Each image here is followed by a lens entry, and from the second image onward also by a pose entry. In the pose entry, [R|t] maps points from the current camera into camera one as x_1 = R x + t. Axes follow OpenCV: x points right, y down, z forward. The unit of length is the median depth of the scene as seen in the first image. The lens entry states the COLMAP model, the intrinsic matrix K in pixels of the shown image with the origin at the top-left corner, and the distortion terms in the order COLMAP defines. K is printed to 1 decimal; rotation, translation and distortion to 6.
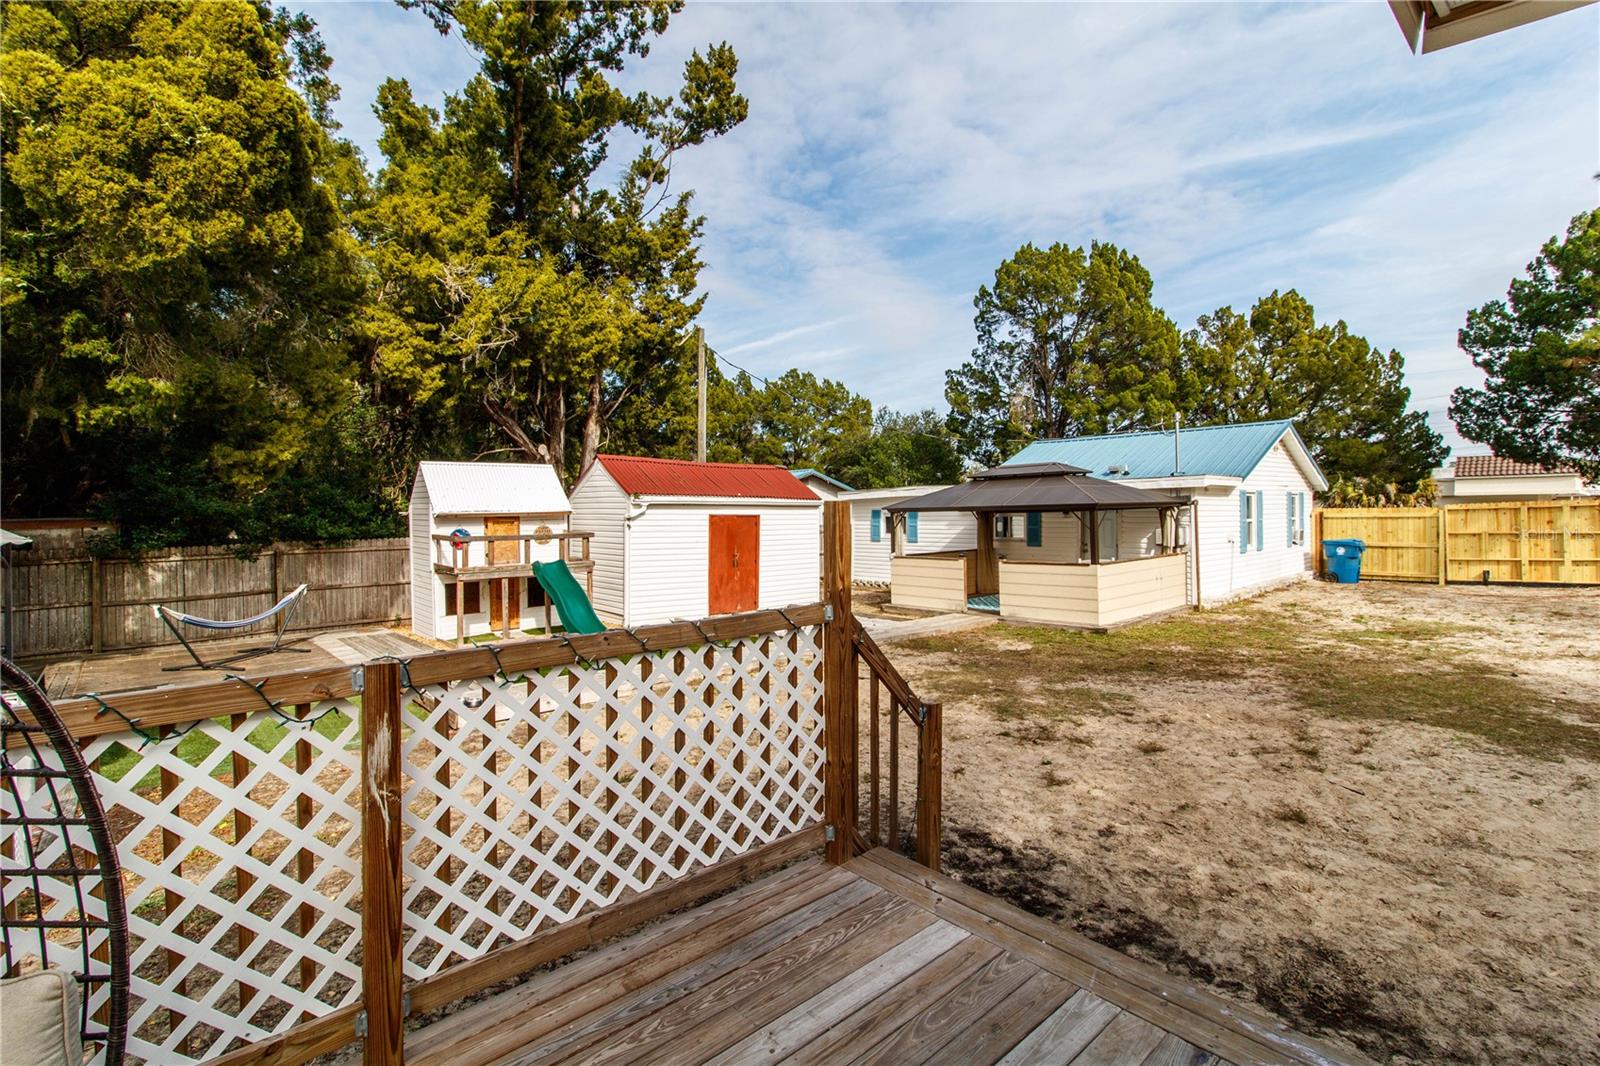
lens RADIAL K [[775.1, 0, 805.9], [0, 775.1, 505.9], [0, 0, 1]] dist [-0.000490, 0.000505]
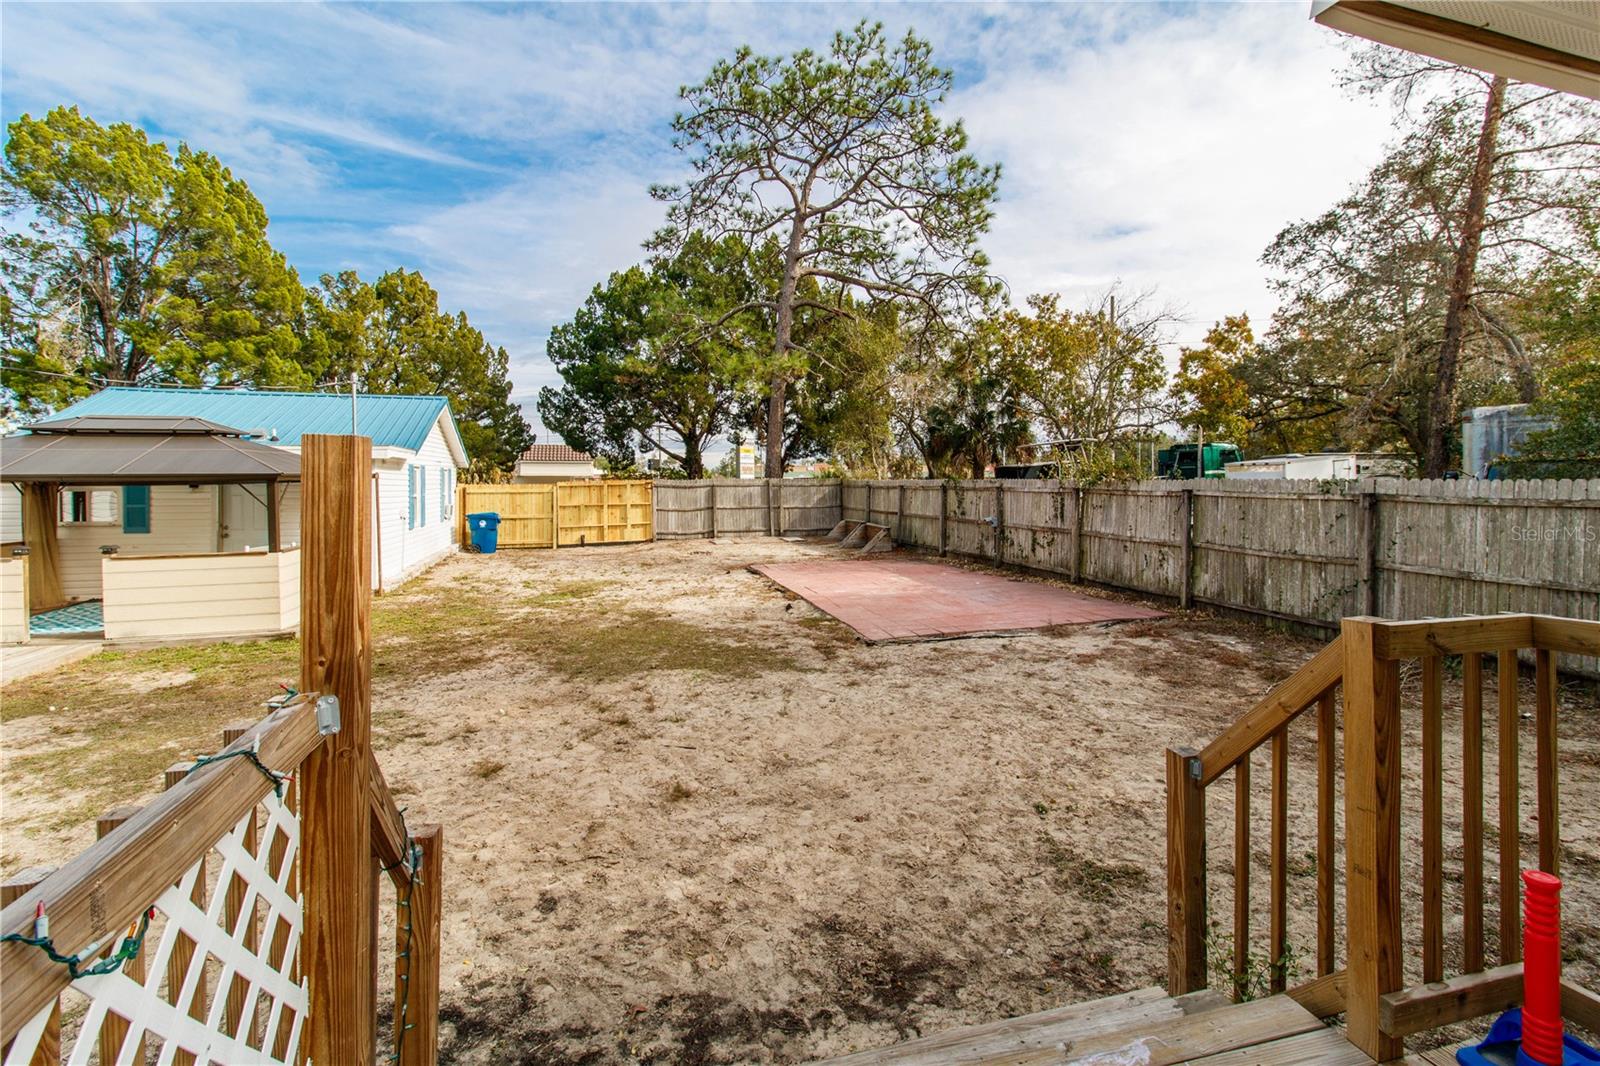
lens RADIAL K [[747.0, 0, 802.4], [0, 747.0, 490.6], [0, 0, 1]] dist [0.004099, 0.000102]
pose [[0.443451, 0.003400, 0.896292, -0.050242], [-0.012115, 0.999924, 0.002201, 0.004513], [-0.896217, -0.011835, 0.443459, 0.148030]]
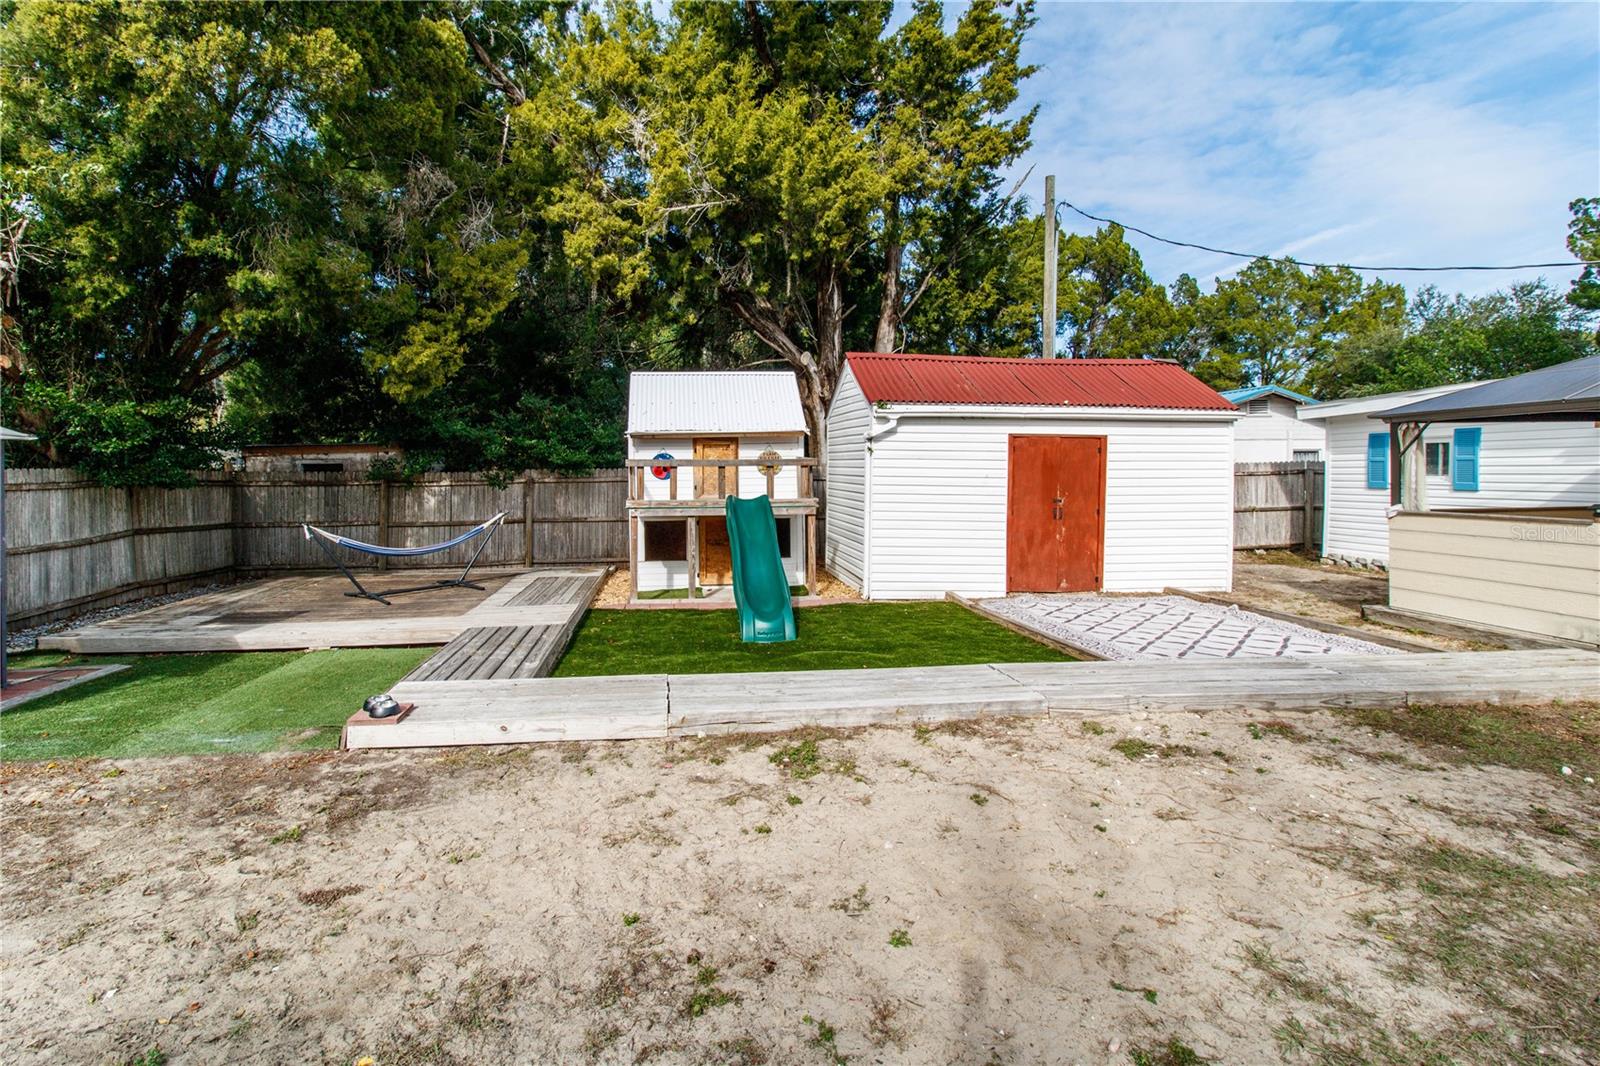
lens RADIAL K [[767.6, 0, 727.7], [0, 767.6, 477.6], [0, 0, 1]] dist [0.002476, 0.000496]
pose [[0.794055, 0.012406, -0.607719, 0.074465], [0.001455, 0.999750, 0.022310, 0.032562], [0.607844, -0.018599, 0.793839, 0.362705]]
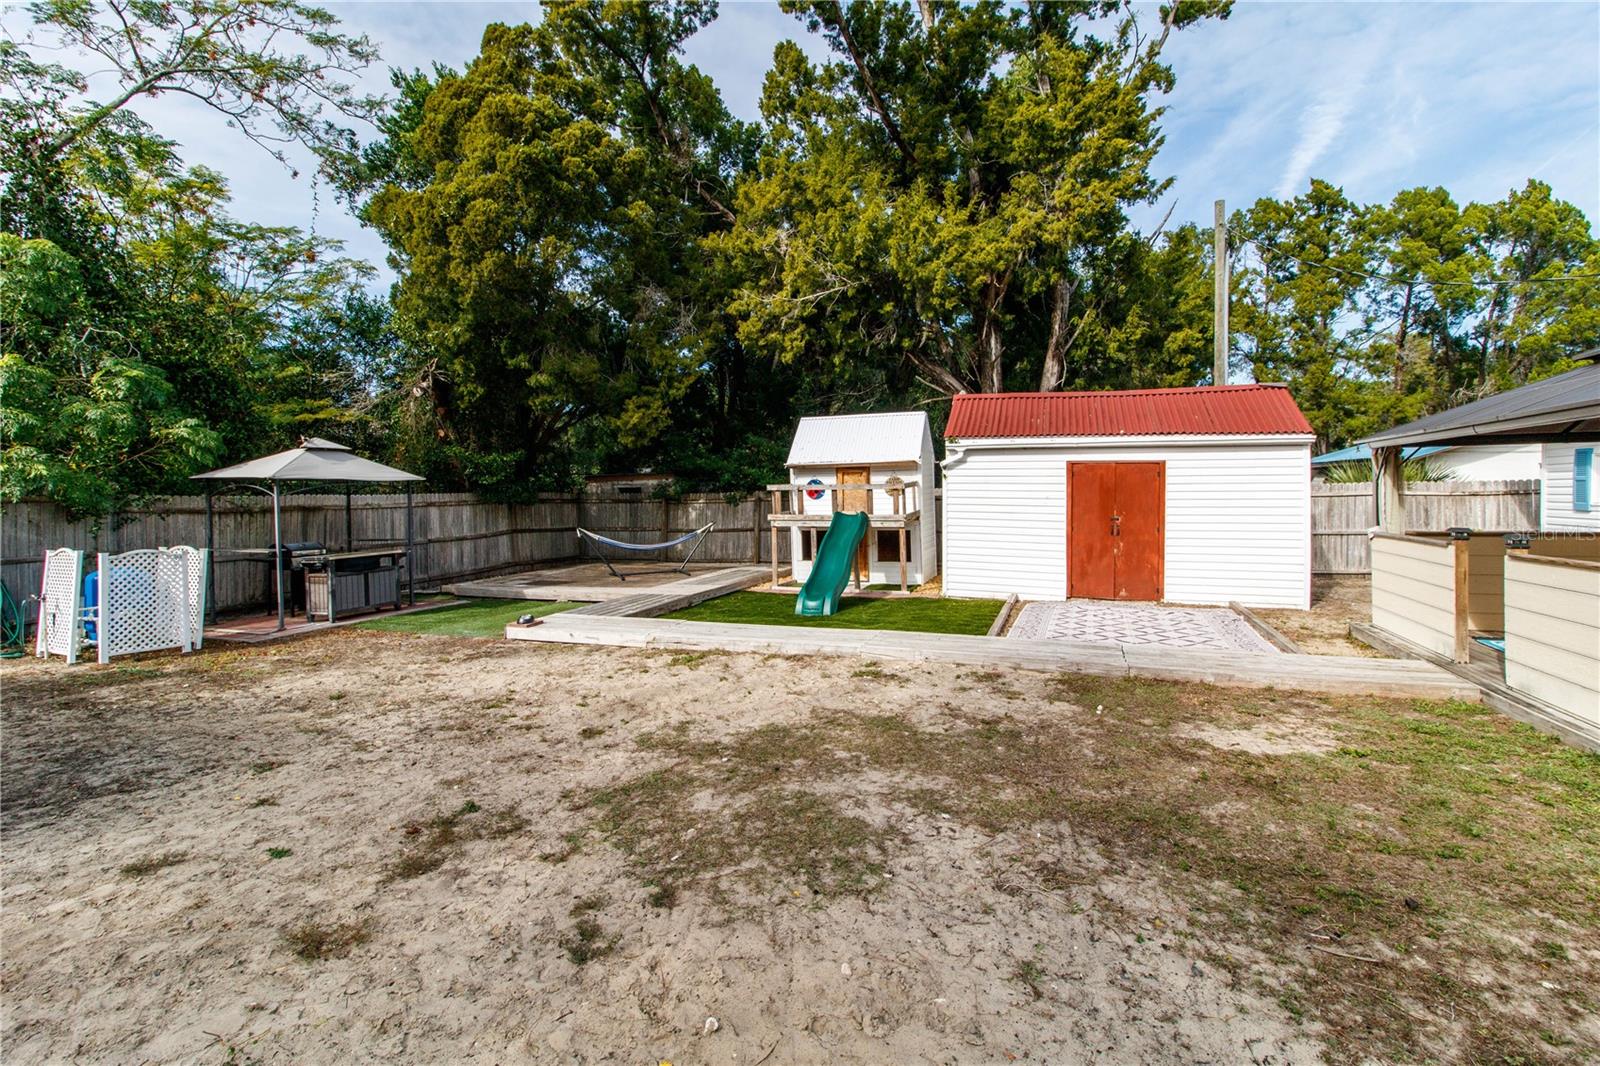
lens RADIAL K [[759.8, 0, 799.5], [0, 759.8, 501.6], [0, 0, 1]] dist [0.003064, 0.000609]
pose [[0.466116, 0.021689, -0.884457, 0.396804], [0.011890, 0.999456, 0.030775, 0.024213], [0.884643, -0.024861, 0.465605, 0.439379]]
